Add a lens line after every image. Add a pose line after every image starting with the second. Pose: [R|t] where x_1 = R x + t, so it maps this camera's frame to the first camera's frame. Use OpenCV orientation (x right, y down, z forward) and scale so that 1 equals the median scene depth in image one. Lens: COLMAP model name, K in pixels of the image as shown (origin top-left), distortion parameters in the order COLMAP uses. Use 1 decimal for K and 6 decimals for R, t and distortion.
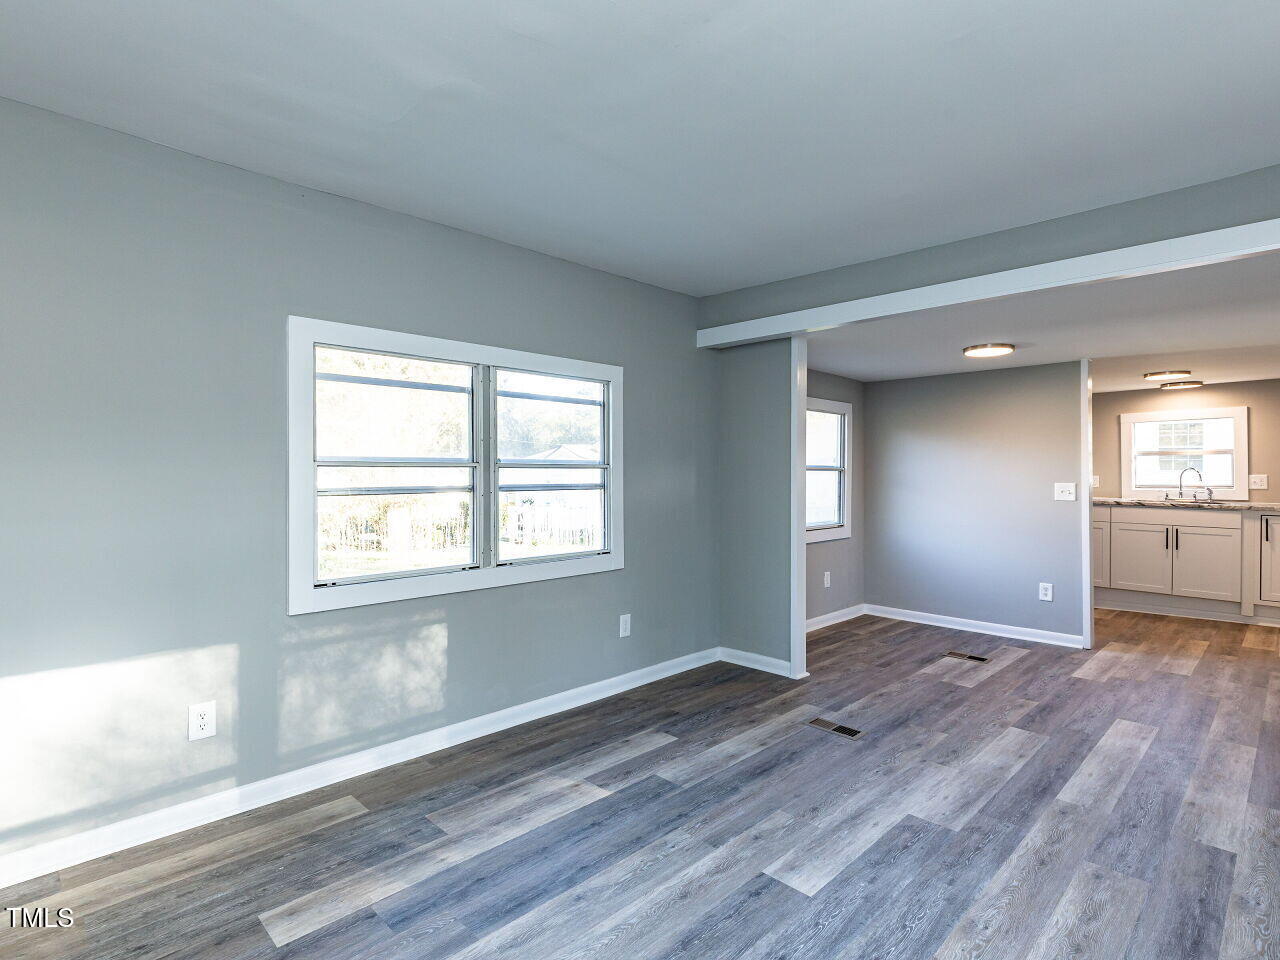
lens RADIAL K [[654.3, 0, 642.3], [0, 654.3, 472.5], [0, 0, 1]] dist [-0.002633, 0.000998]
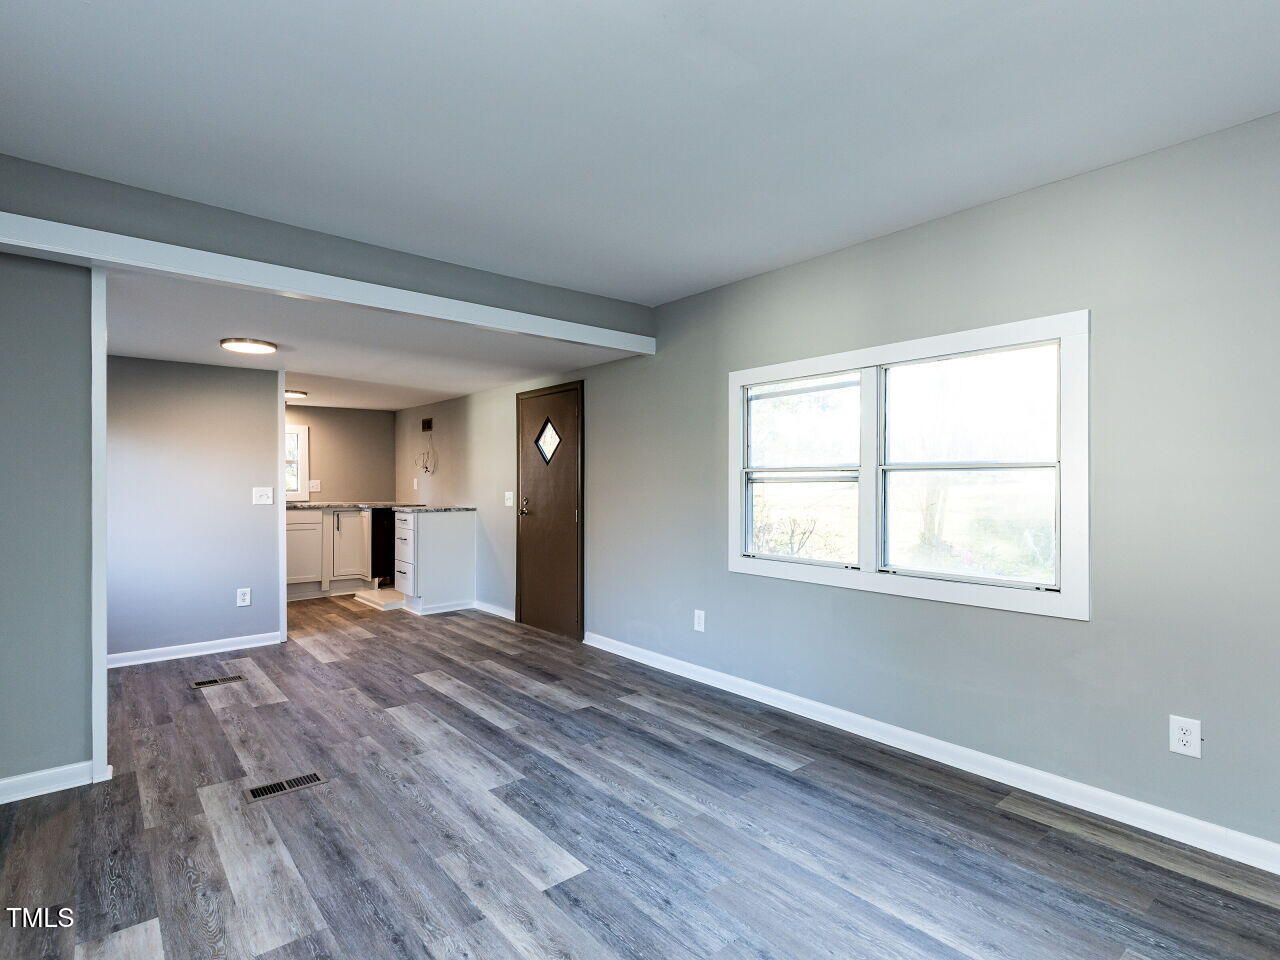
lens RADIAL K [[654.3, 0, 613.9], [0, 654.3, 488.9], [0, 0, 1]] dist [-0.002633, 0.000998]
pose [[0.102495, -0.012667, 0.994653, -0.443457], [0.003991, 0.999916, 0.012323, 0.011031], [-0.994726, 0.002707, 0.102537, 0.479427]]
